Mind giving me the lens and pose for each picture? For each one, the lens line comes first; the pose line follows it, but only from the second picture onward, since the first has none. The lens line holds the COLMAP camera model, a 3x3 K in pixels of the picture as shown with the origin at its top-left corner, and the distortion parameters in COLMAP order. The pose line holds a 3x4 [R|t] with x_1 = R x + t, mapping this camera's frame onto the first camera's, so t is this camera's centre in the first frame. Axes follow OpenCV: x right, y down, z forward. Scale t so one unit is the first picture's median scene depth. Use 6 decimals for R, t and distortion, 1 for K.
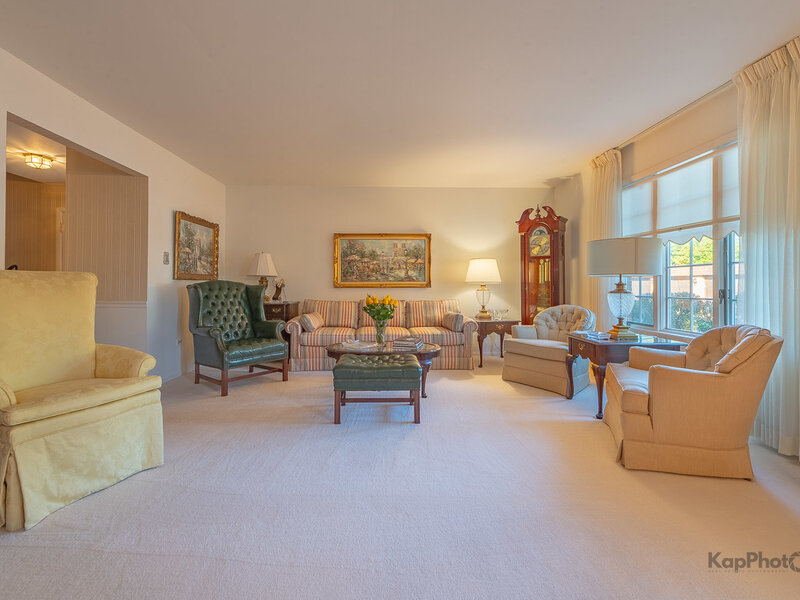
lens RADIAL K [[368.1, 0, 373.6], [0, 368.1, 273.8], [0, 0, 1]] dist [0.012940, -0.000947]
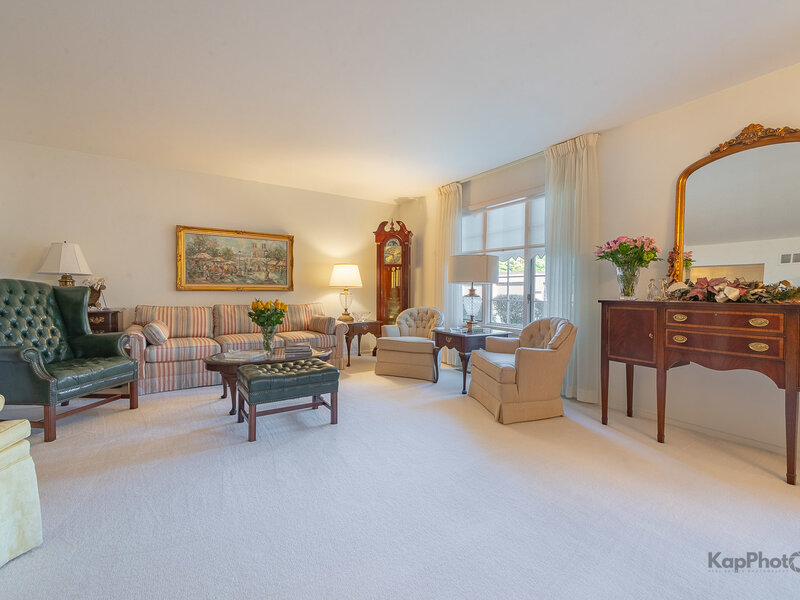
lens RADIAL K [[365.5, 0, 410.3], [0, 365.5, 283.8], [0, 0, 1]] dist [0.014779, -0.001045]
pose [[0.846980, 0.017231, 0.531345, -0.144877], [-0.026357, 0.999607, 0.009597, 0.000105], [-0.530971, -0.022133, 0.847101, 0.019743]]
